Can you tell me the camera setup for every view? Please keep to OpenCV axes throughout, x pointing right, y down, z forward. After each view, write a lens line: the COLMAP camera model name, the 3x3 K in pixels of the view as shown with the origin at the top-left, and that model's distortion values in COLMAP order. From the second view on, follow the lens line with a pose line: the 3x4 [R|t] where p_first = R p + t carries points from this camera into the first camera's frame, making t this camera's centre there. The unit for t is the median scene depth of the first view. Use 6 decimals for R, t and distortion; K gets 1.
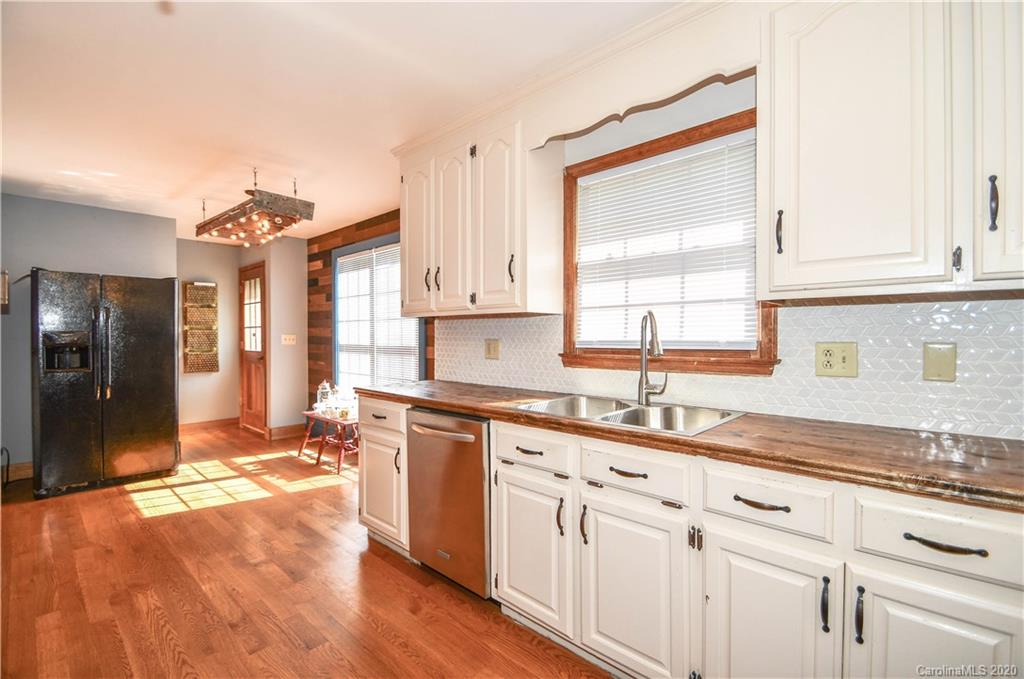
lens RADIAL K [[453.2, 0, 522.0], [0, 453.2, 340.7], [0, 0, 1]] dist [-0.002726, -0.008823]
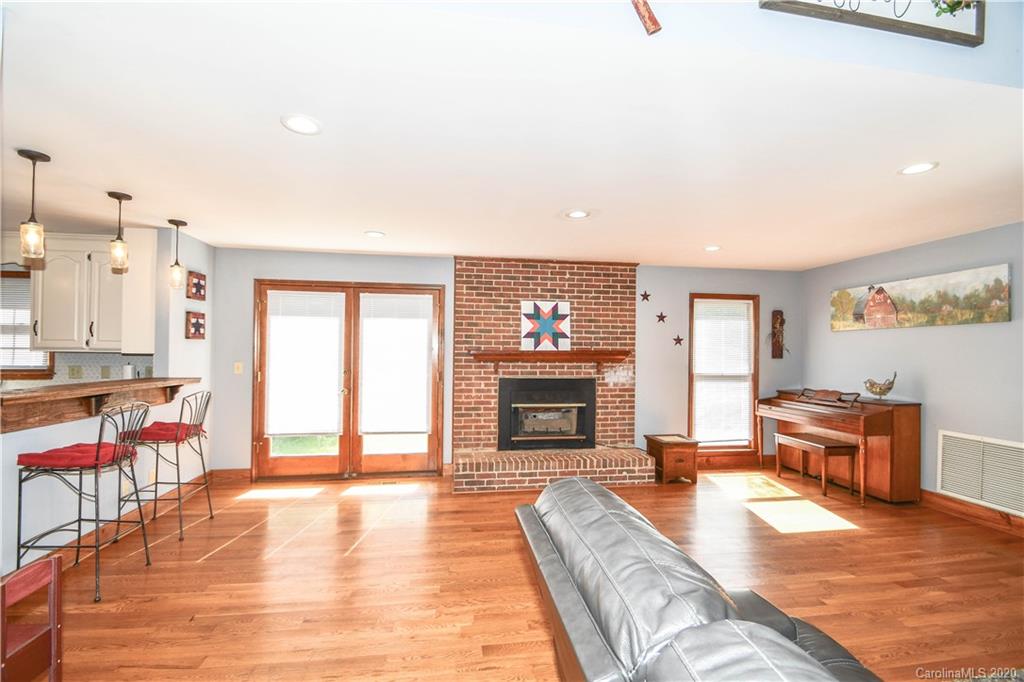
lens RADIAL K [[453.2, 0, 503.3], [0, 453.2, 344.7], [0, 0, 1]] dist [-0.002726, -0.008823]
pose [[0.620800, 0.021230, 0.783681, 0.106233], [-0.004527, 0.999714, -0.023497, -0.051217], [-0.783956, 0.011039, 0.620718, -1.865021]]
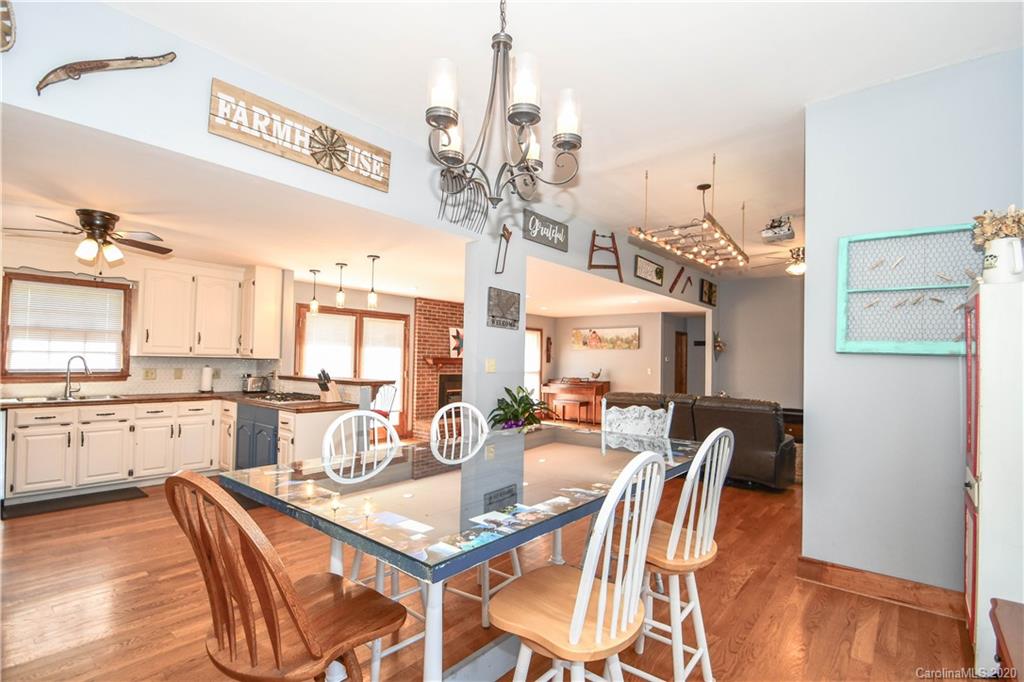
lens RADIAL K [[453.2, 0, 505.2], [0, 453.2, 350.9], [0, 0, 1]] dist [-0.002726, -0.008823]
pose [[-0.037269, 0.023118, 0.999038, -1.711037], [-0.009556, 0.999678, -0.023489, -0.047153], [-0.999260, -0.010423, -0.037036, -0.911444]]
